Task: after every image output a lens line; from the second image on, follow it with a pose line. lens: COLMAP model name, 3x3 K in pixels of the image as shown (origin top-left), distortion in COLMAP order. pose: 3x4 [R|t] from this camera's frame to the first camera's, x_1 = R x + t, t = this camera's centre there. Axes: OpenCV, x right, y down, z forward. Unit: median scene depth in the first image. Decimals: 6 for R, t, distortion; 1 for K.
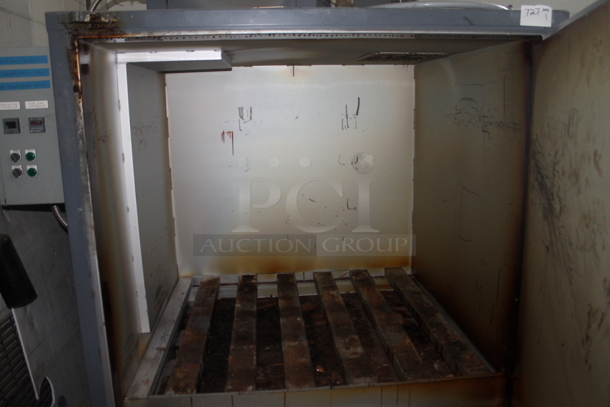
lens RADIAL K [[513.6, 0, 305.0], [0, 513.6, 203.5], [0, 0, 1]] dist [-0.177000, 0.147282]
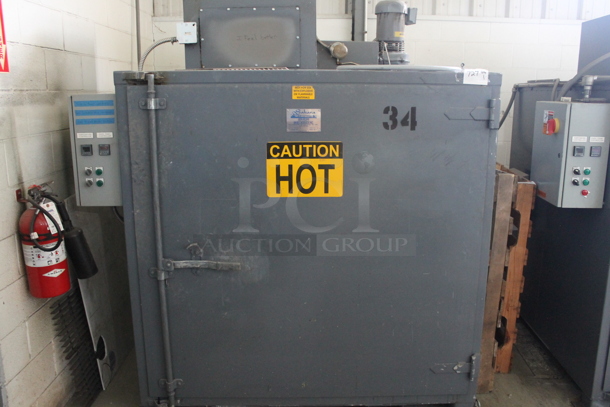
lens RADIAL K [[513.6, 0, 305.0], [0, 513.6, 203.5], [0, 0, 1]] dist [-0.177000, 0.147282]
pose [[0.997030, 0.035684, -0.068253, 0.119624], [-0.034673, 0.999272, 0.015945, -0.050261], [0.068772, -0.013531, 0.997541, -0.367311]]
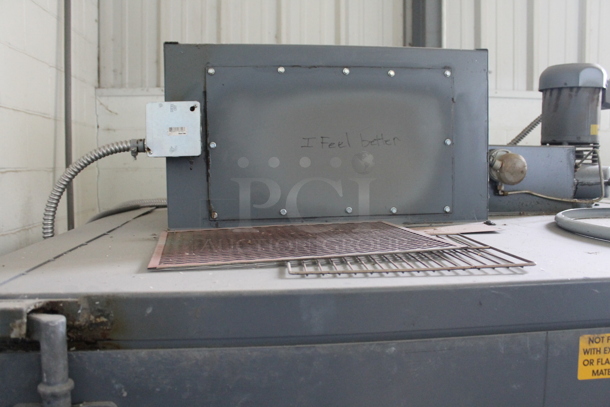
lens RADIAL K [[513.6, 0, 305.0], [0, 513.6, 203.5], [0, 0, 1]] dist [-0.177000, 0.147282]
pose [[0.999733, 0.012644, 0.019320, -0.234533], [-0.010166, 0.992311, -0.123355, -0.391221], [-0.020732, 0.123125, 0.992175, 0.603299]]
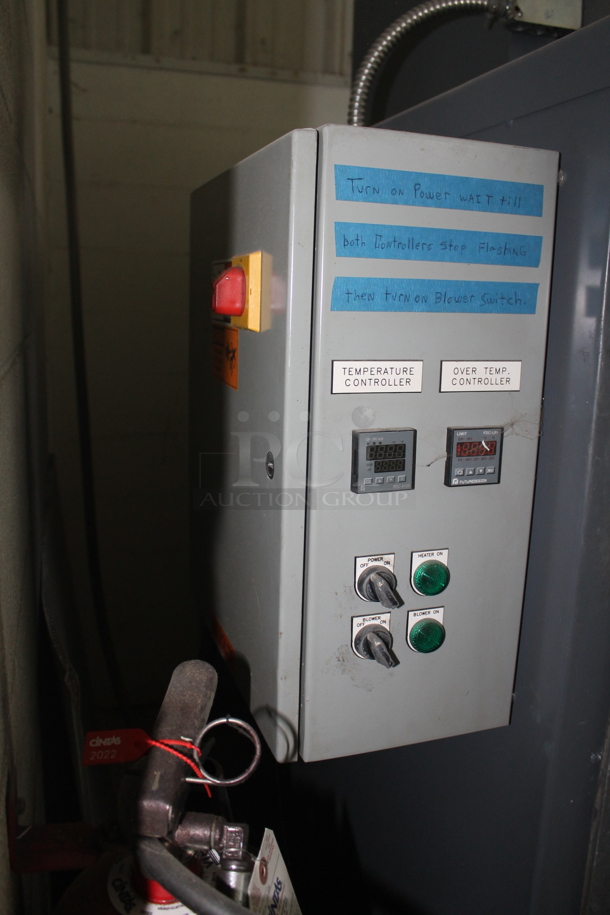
lens RADIAL K [[770.3, 0, 305.0], [0, 770.3, 457.5], [0, 0, 1]] dist [-0.177000, 0.147282]
pose [[0.971611, -0.004629, 0.236538, -0.720597], [0.003414, 0.999979, 0.005546, -0.161410], [-0.236558, -0.004581, 0.971606, 0.641811]]
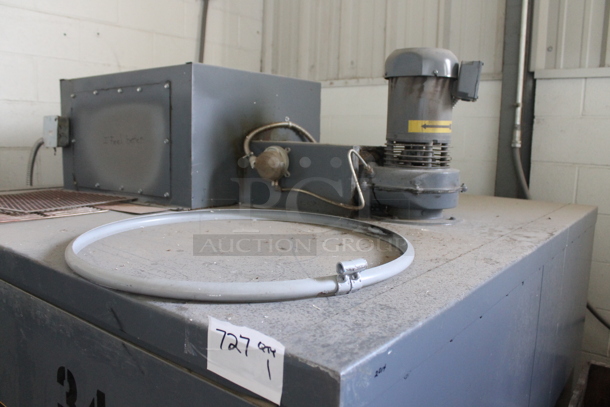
lens RADIAL K [[513.6, 0, 305.0], [0, 513.6, 203.5], [0, 0, 1]] dist [-0.177000, 0.147282]
pose [[0.745638, 0.121651, -0.655153, 0.695872], [-0.176268, 0.984180, -0.017867, -0.478904], [0.642615, 0.128805, 0.755285, 0.776835]]
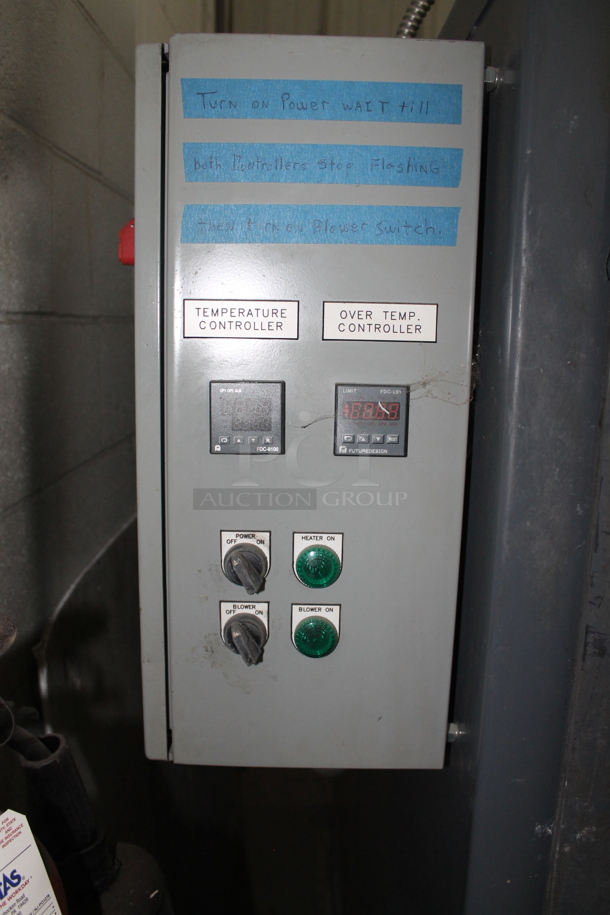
lens RADIAL K [[770.3, 0, 305.0], [0, 770.3, 457.5], [0, 0, 1]] dist [-0.177000, 0.147282]
pose [[0.995371, 0.054238, -0.079338, -0.545415], [-0.056510, 0.998046, -0.026676, -0.134167], [0.077736, 0.031036, 0.996491, 0.680243]]
